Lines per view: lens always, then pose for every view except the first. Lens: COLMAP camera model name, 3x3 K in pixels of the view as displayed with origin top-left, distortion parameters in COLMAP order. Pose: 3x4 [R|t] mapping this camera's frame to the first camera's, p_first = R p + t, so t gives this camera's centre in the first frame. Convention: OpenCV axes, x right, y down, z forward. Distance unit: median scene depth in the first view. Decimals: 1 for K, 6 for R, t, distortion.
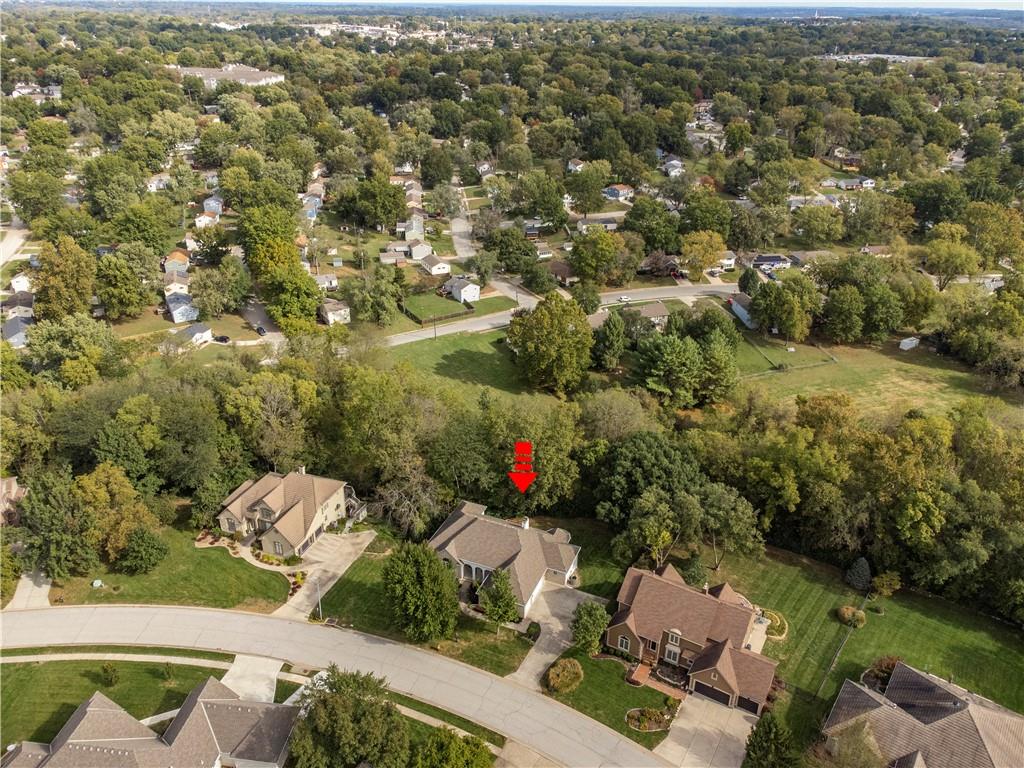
lens RADIAL K [[764.3, 0, 512.0], [0, 764.3, 384.0], [0, 0, 1]] dist [0.027554, -0.001060]
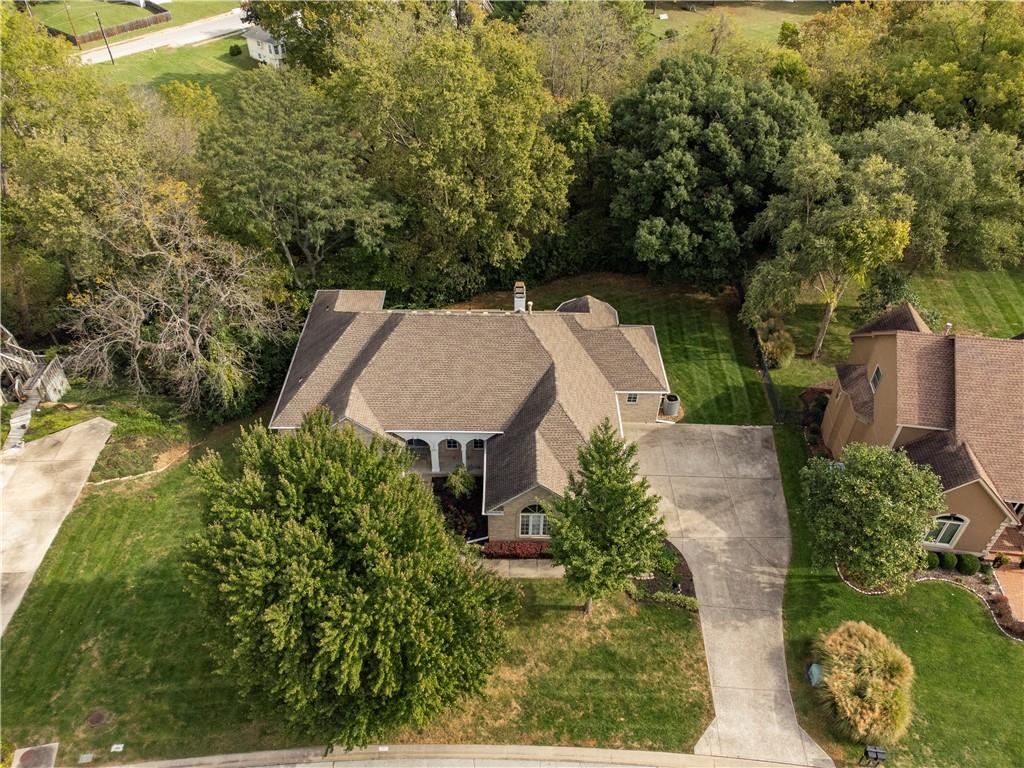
lens RADIAL K [[764.3, 0, 512.0], [0, 764.3, 384.0], [0, 0, 1]] dist [0.027554, -0.001060]
pose [[0.920798, -0.250492, 0.298972, -0.109367], [0.171812, 0.948637, 0.265649, 0.116016], [-0.350159, -0.193242, 0.916540, 0.619167]]
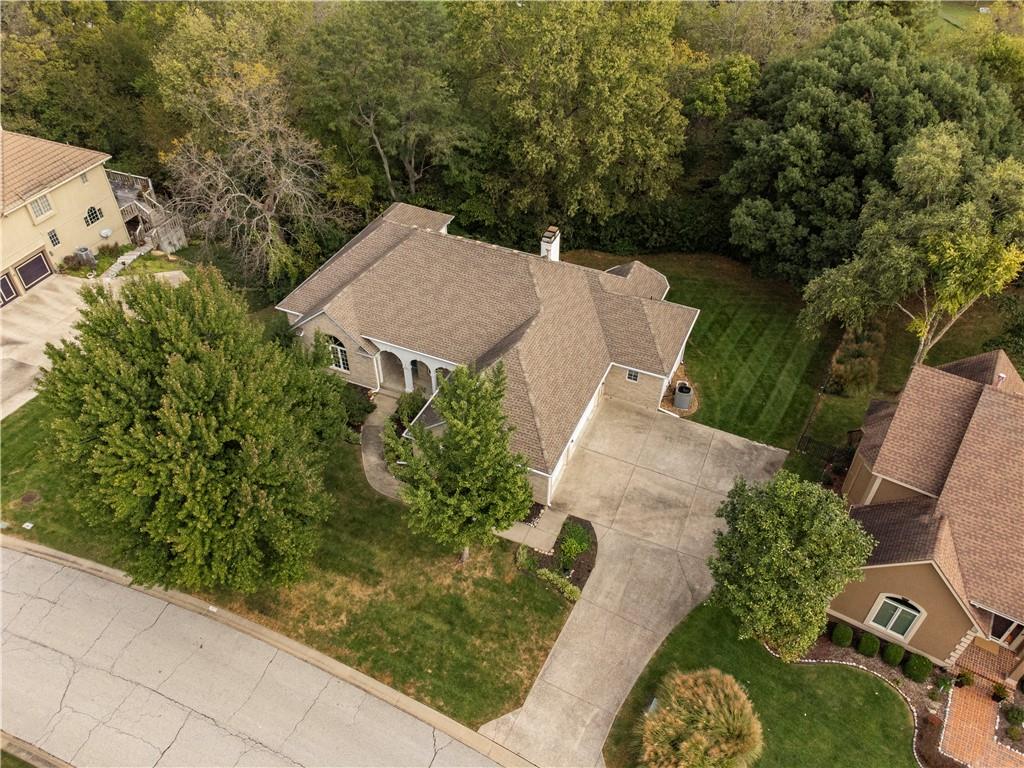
lens RADIAL K [[764.3, 0, 512.0], [0, 764.3, 384.0], [0, 0, 1]] dist [0.027554, -0.001060]
pose [[0.999897, 0.007636, -0.012154, 0.003757], [-0.004212, 0.965562, 0.260139, 0.146914], [0.013721, -0.260061, 0.965495, 0.609890]]
